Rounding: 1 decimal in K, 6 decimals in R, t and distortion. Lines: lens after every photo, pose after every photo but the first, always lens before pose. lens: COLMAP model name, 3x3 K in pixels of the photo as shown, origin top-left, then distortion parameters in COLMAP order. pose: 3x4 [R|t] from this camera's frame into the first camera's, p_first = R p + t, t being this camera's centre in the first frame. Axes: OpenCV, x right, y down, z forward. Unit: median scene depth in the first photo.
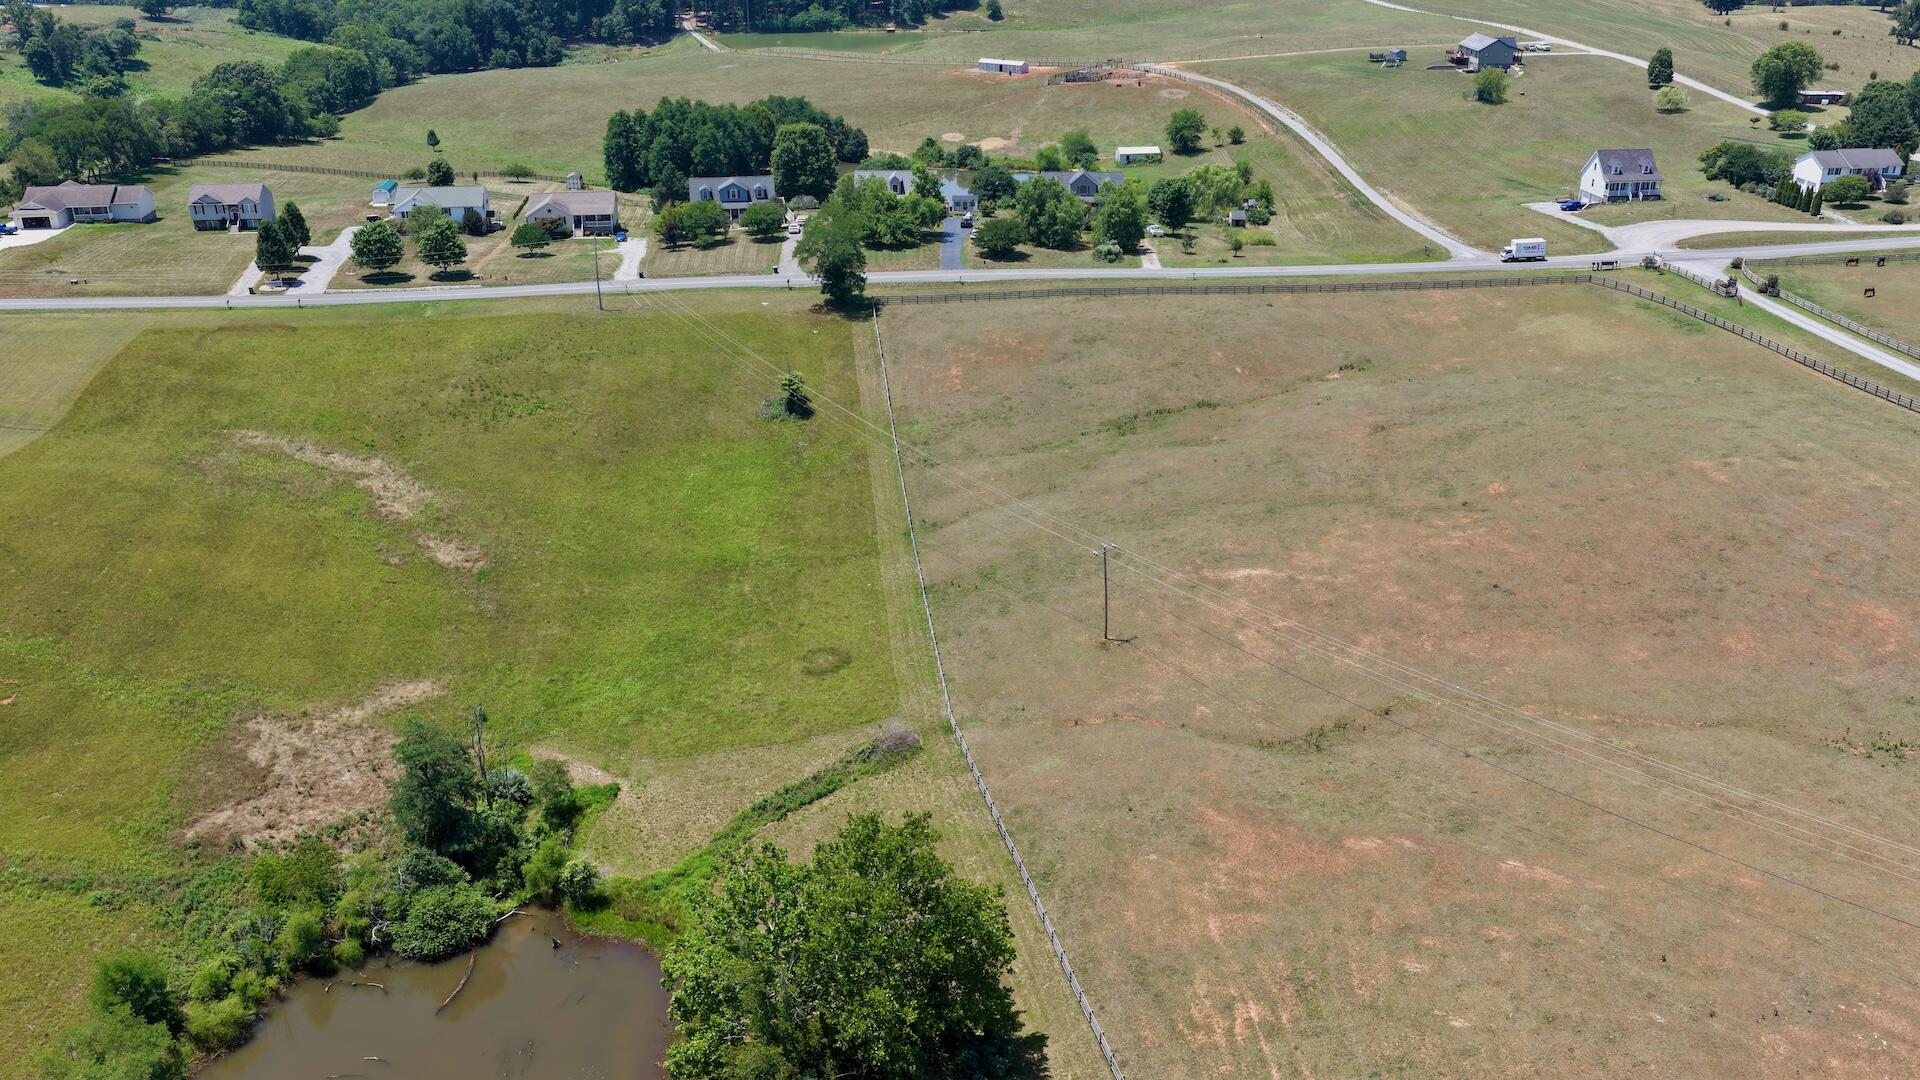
lens RADIAL K [[1600.9, 0, 959.2], [0, 1600.9, 532.2], [0, 0, 1]] dist [-0.025076, 0.058989]
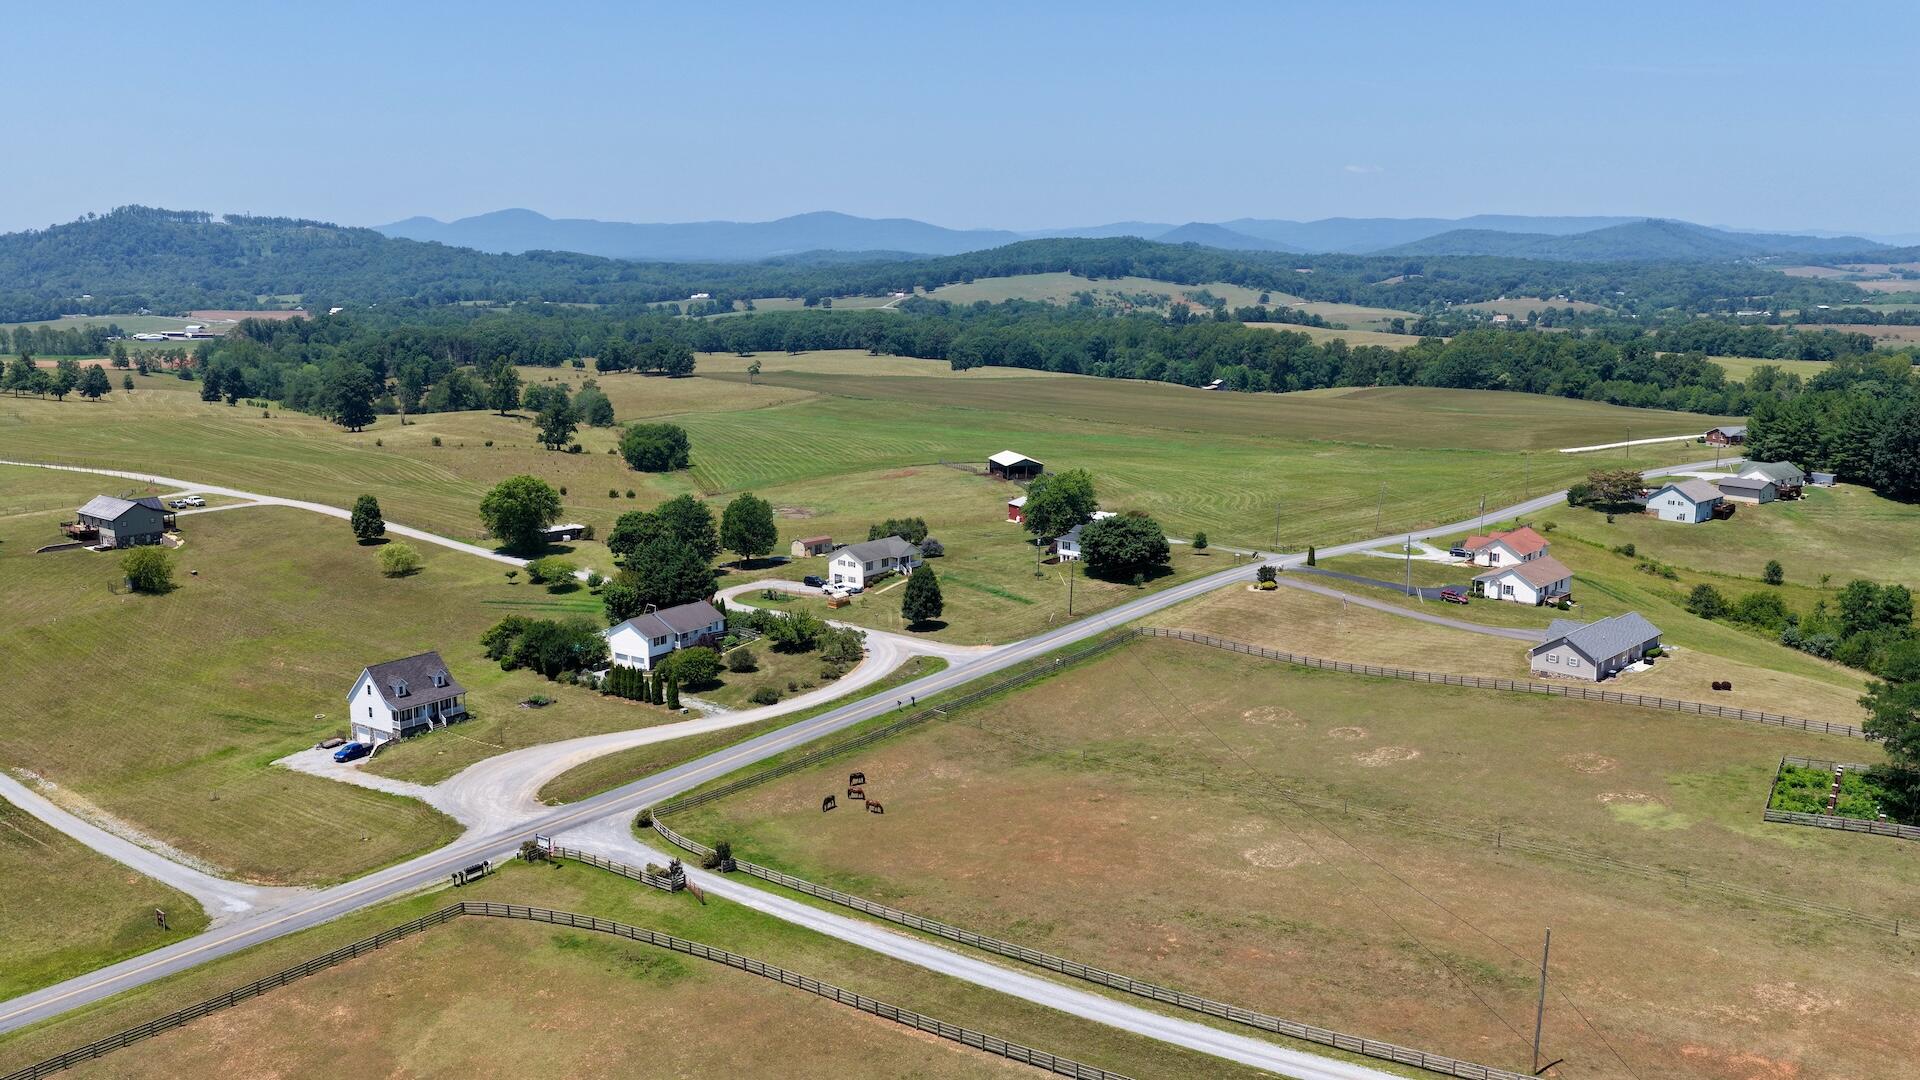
lens RADIAL K [[1600.9, 0, 959.2], [0, 1600.9, 532.2], [0, 0, 1]] dist [-0.025076, 0.058989]
pose [[0.676374, -0.124468, 0.725966, 0.076098], [0.292452, 0.949979, -0.109599, -0.137004], [-0.676010, 0.286440, 0.678942, 0.326057]]
